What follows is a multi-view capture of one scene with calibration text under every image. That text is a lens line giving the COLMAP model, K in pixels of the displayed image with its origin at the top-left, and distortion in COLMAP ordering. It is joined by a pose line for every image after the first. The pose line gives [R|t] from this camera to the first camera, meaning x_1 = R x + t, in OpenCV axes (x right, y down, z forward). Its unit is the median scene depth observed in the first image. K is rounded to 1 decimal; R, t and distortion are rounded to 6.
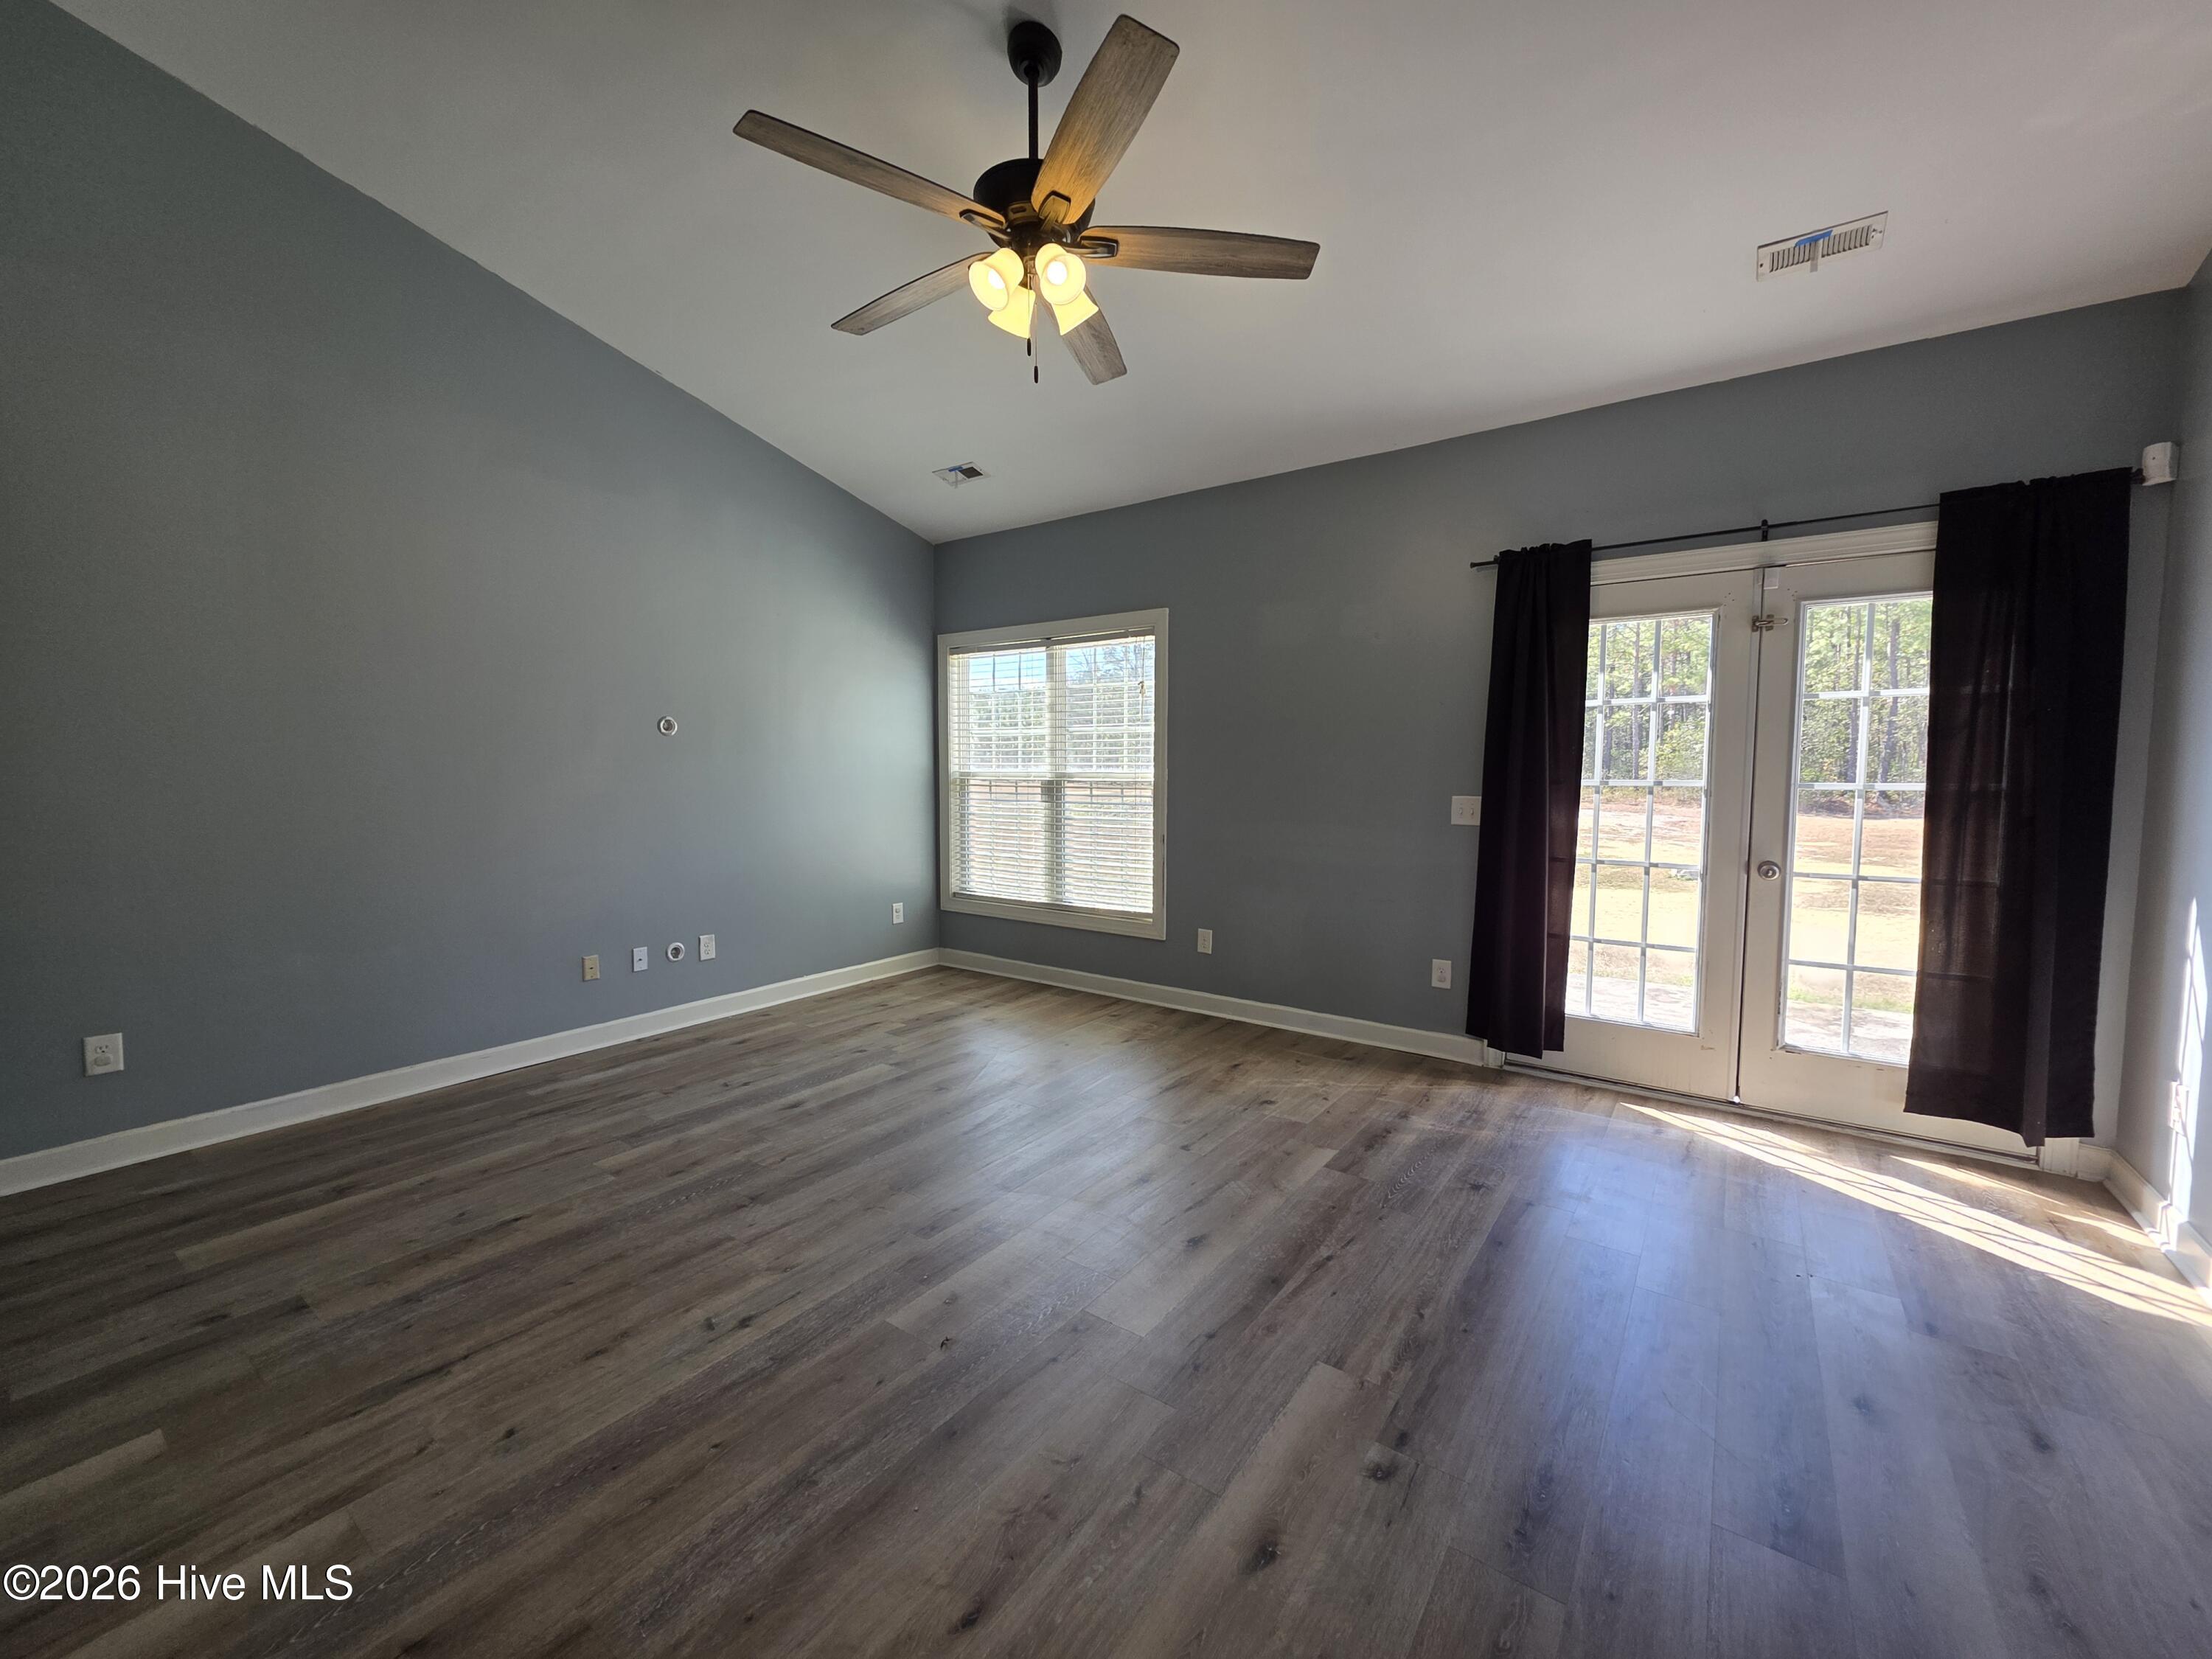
lens RADIAL K [[886.4, 0, 1107.2], [0, 886.4, 824.3], [0, 0, 1]] dist [0.000227, 0.000757]
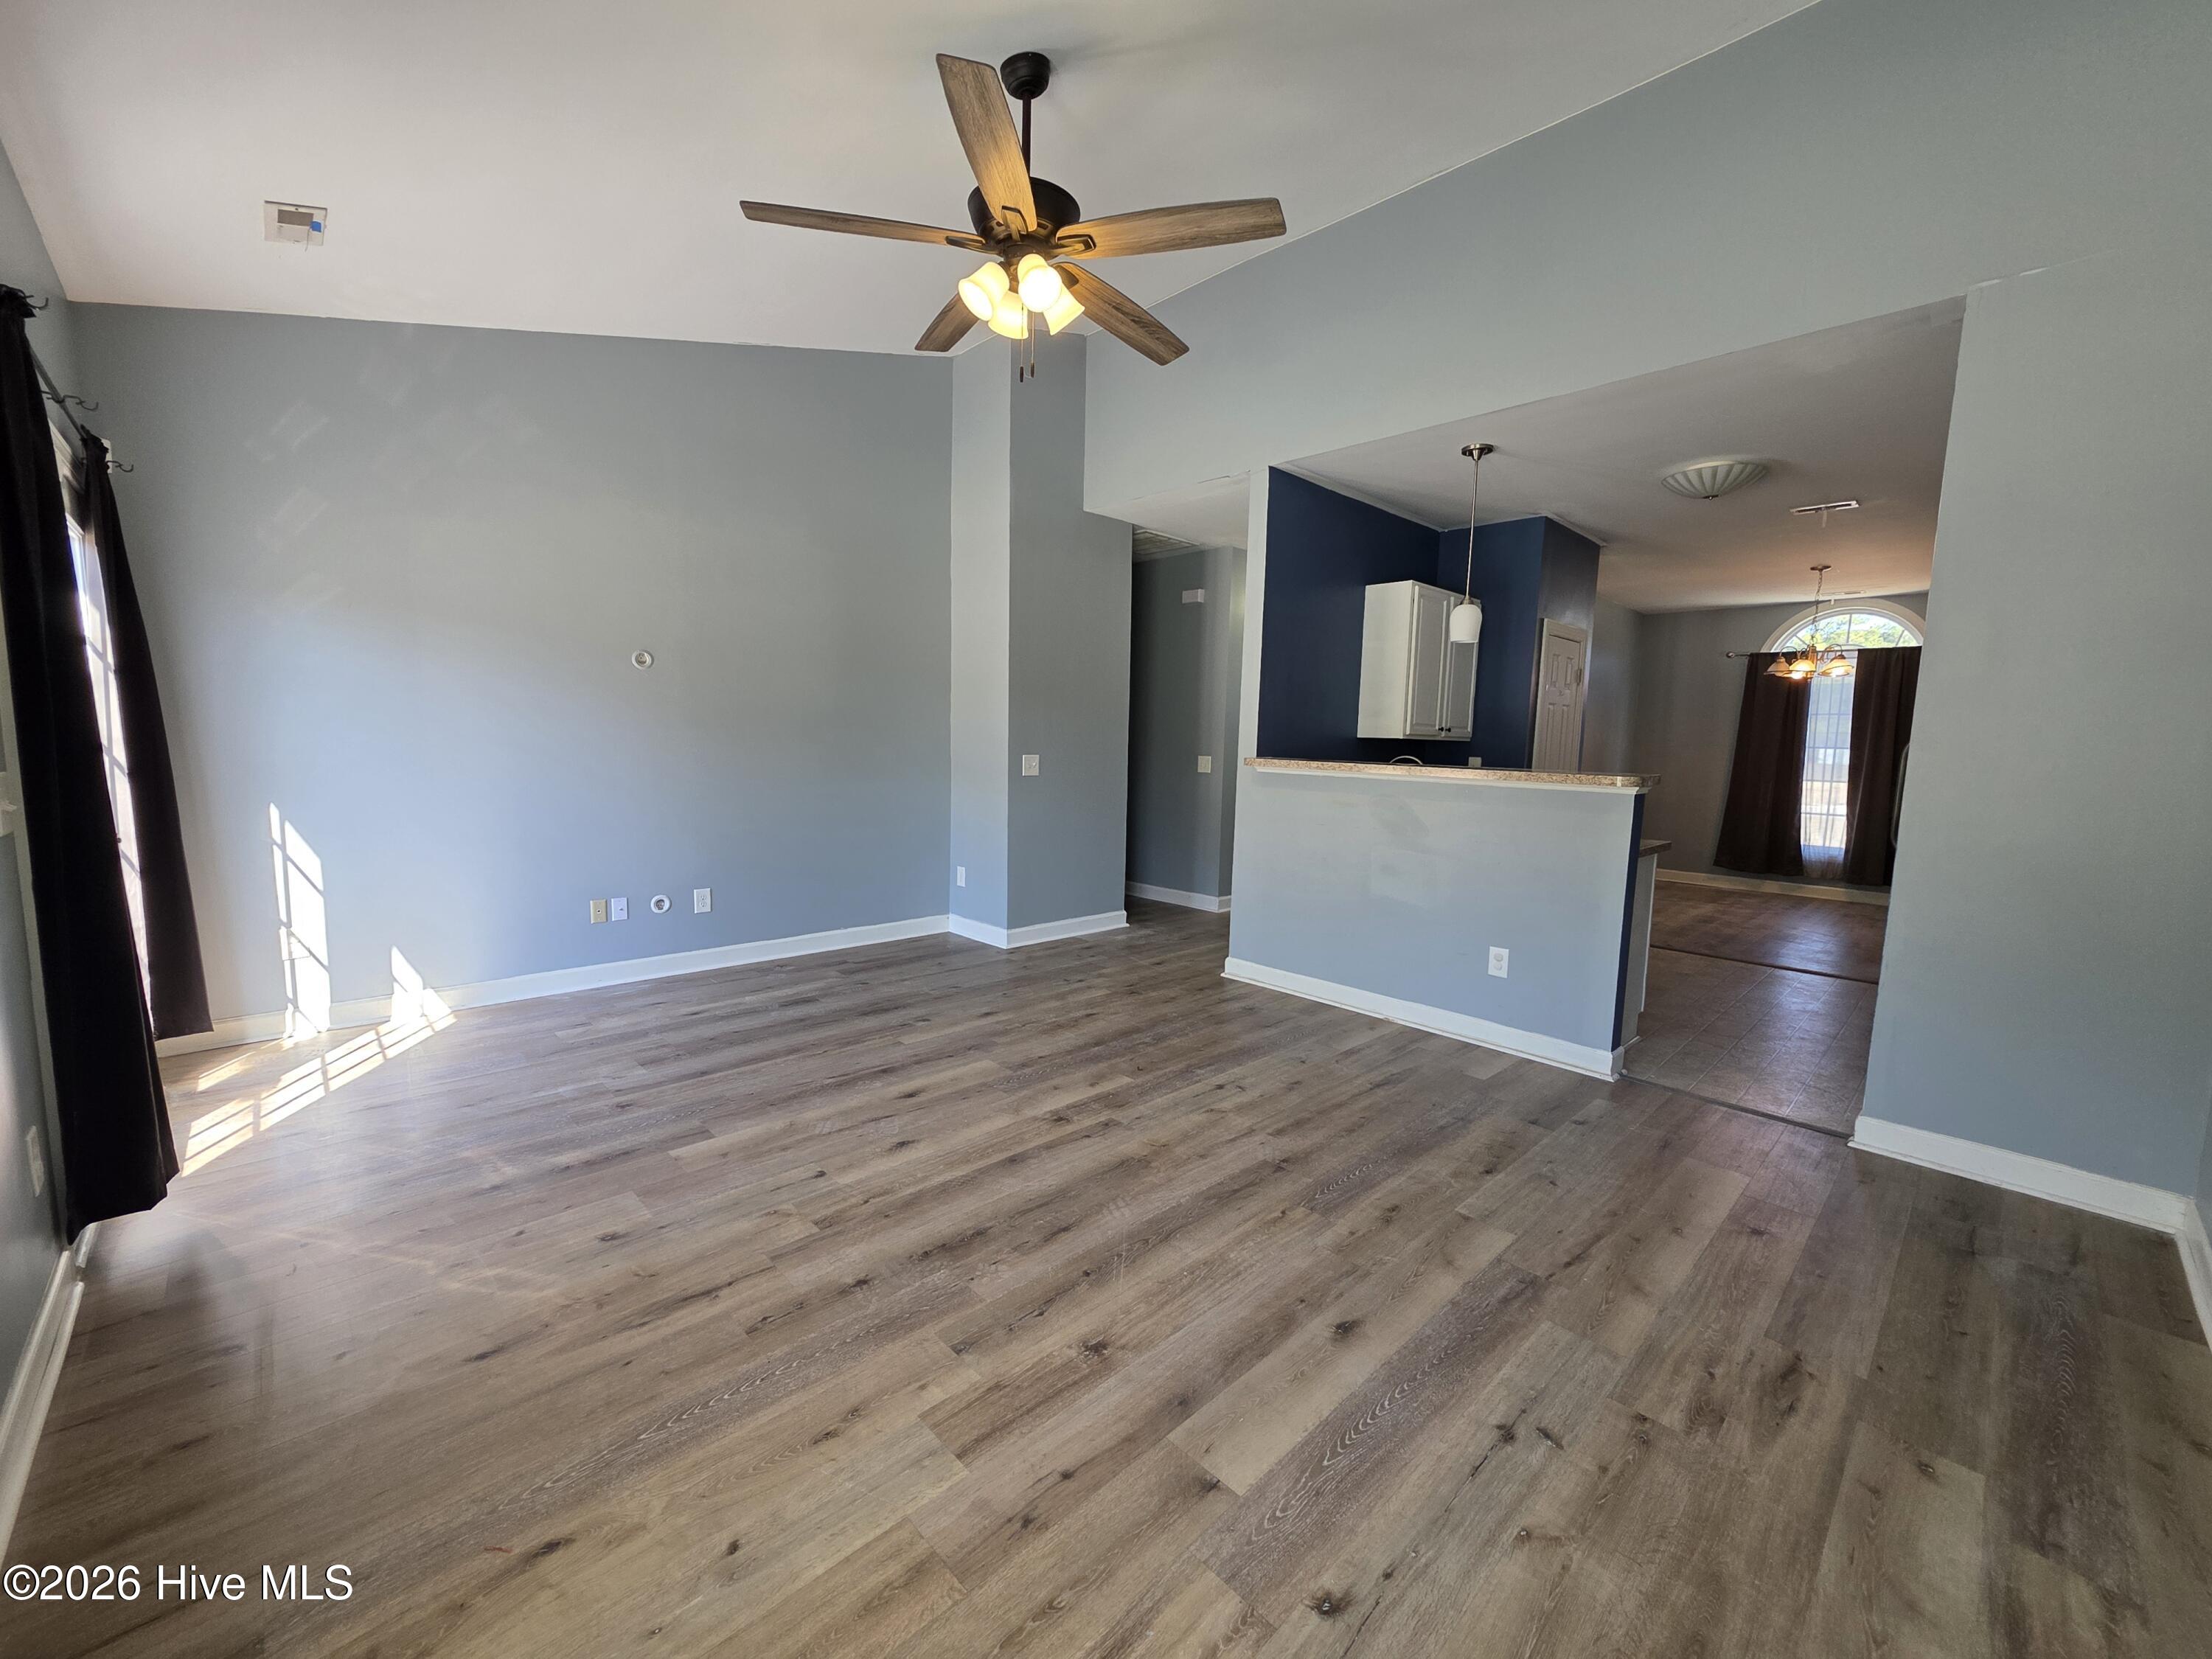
lens RADIAL K [[886.4, 0, 1106.1], [0, 886.4, 833.5], [0, 0, 1]] dist [0.000227, 0.000757]
pose [[-0.982922, -0.045904, 0.178204, -0.366659], [-0.014615, 0.984802, 0.173065, -0.129936], [-0.183440, 0.167505, -0.968655, 1.960881]]
